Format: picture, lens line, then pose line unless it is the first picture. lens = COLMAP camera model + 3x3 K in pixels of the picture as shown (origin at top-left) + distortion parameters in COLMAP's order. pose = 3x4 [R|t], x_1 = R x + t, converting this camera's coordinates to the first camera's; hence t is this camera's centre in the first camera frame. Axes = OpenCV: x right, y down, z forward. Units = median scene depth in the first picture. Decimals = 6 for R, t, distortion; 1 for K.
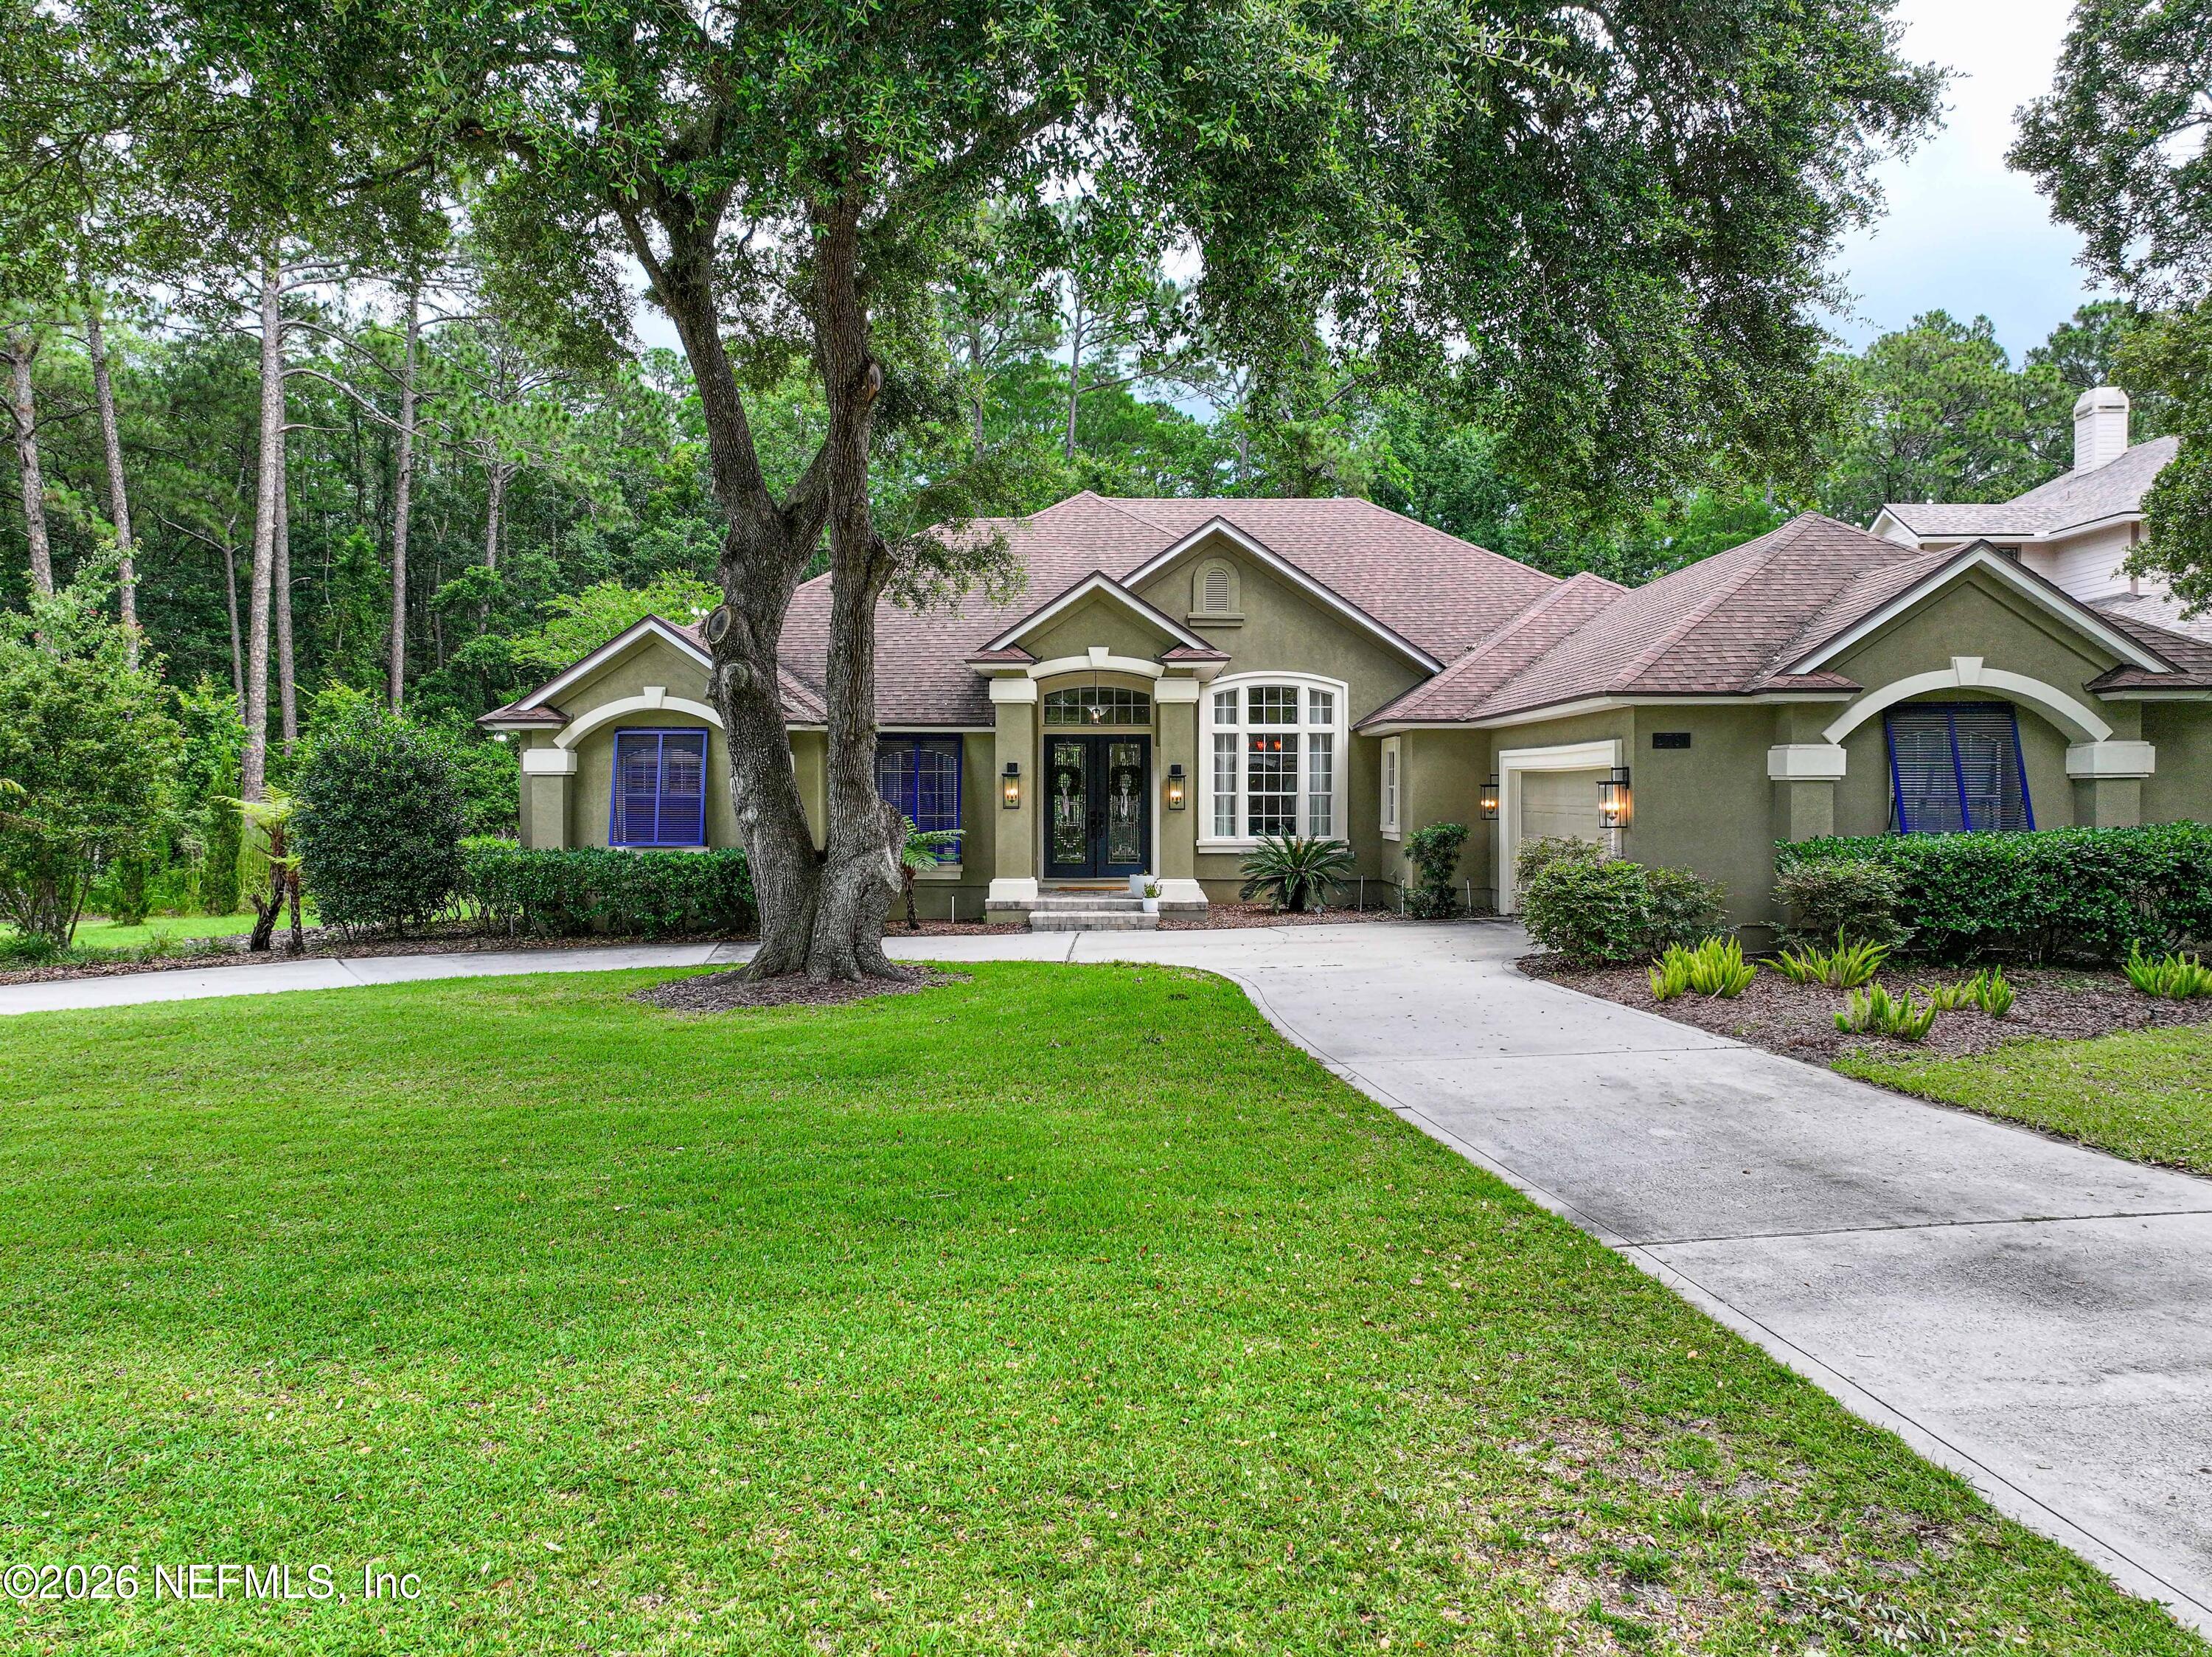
lens RADIAL K [[1552.7, 0, 1098.4], [0, 1552.7, 829.8], [0, 0, 1]] dist [0.000178, 0.003308]
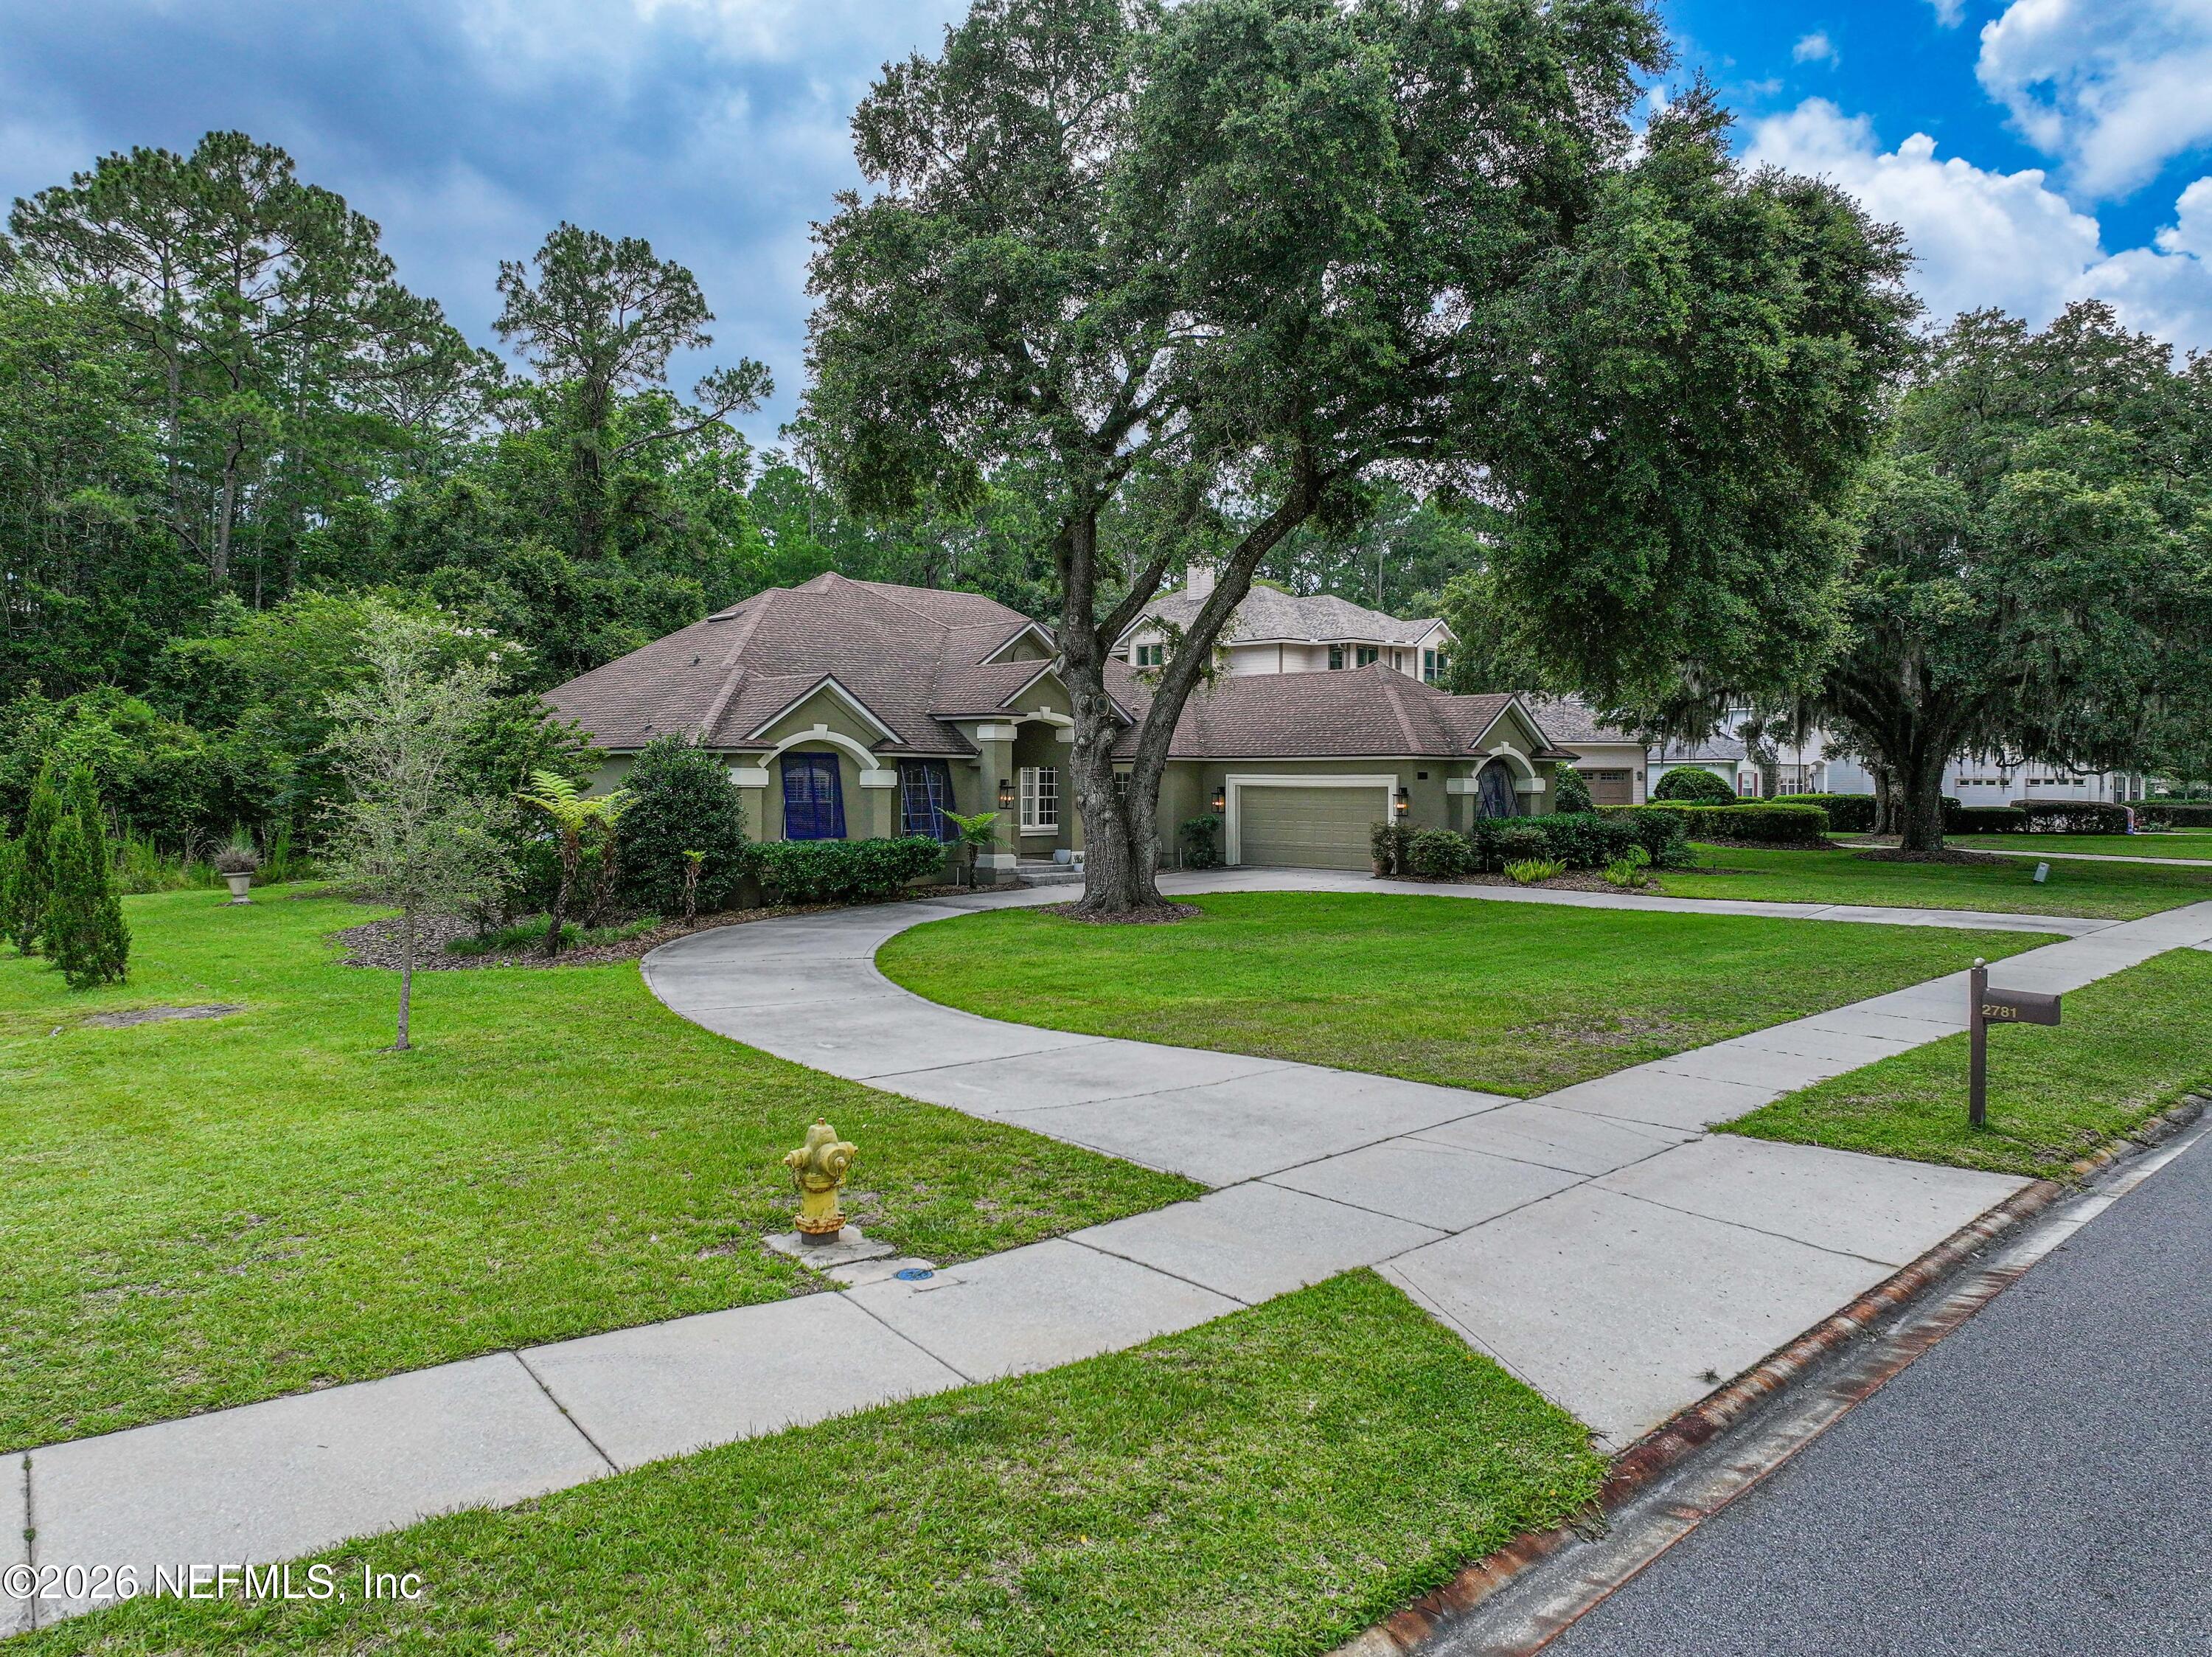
lens RADIAL K [[1552.7, 0, 1098.4], [0, 1552.7, 829.8], [0, 0, 1]] dist [0.000178, 0.003308]
pose [[0.697910, -0.019670, 0.715916, -1.122349], [0.014007, 0.999806, 0.013815, -0.013190], [-0.716049, 0.000387, 0.698050, -0.150485]]
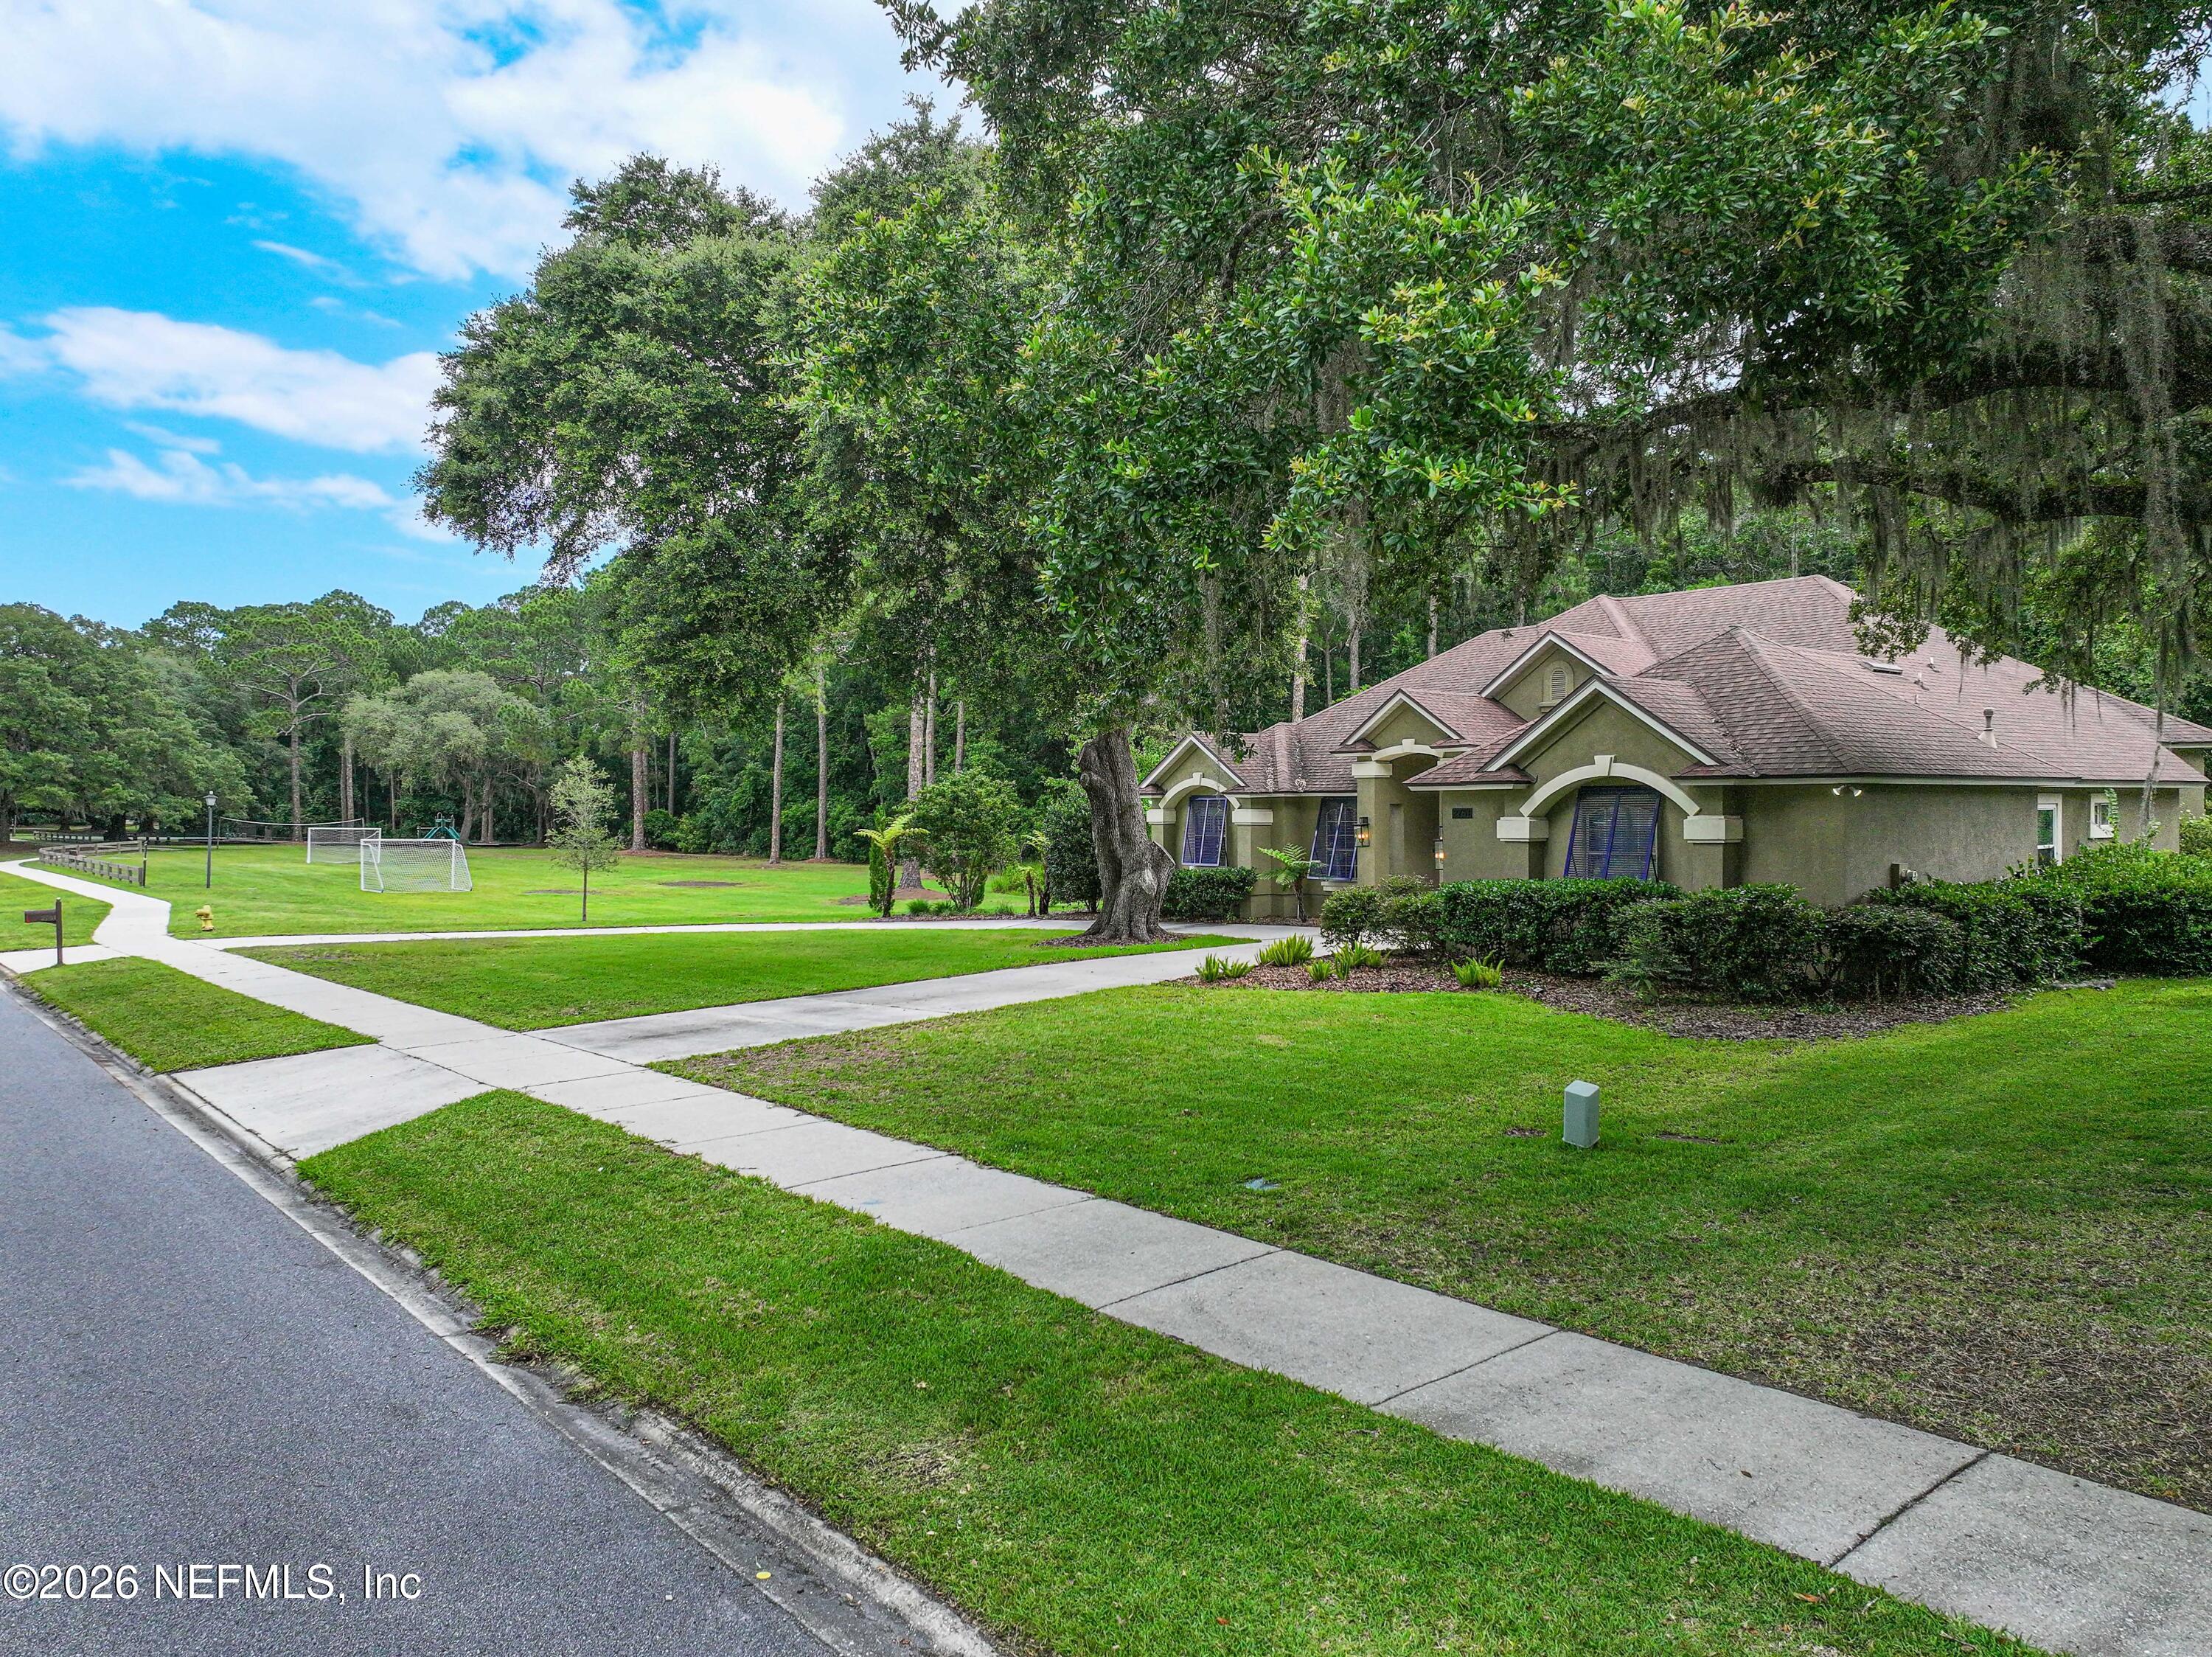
lens RADIAL K [[1552.7, 0, 1098.4], [0, 1552.7, 829.8], [0, 0, 1]] dist [0.000178, 0.003308]
pose [[0.646348, 0.007276, -0.763008, 0.956335], [-0.013012, 0.999914, -0.001488, -0.025428], [0.762932, 0.010890, 0.646387, -0.186670]]
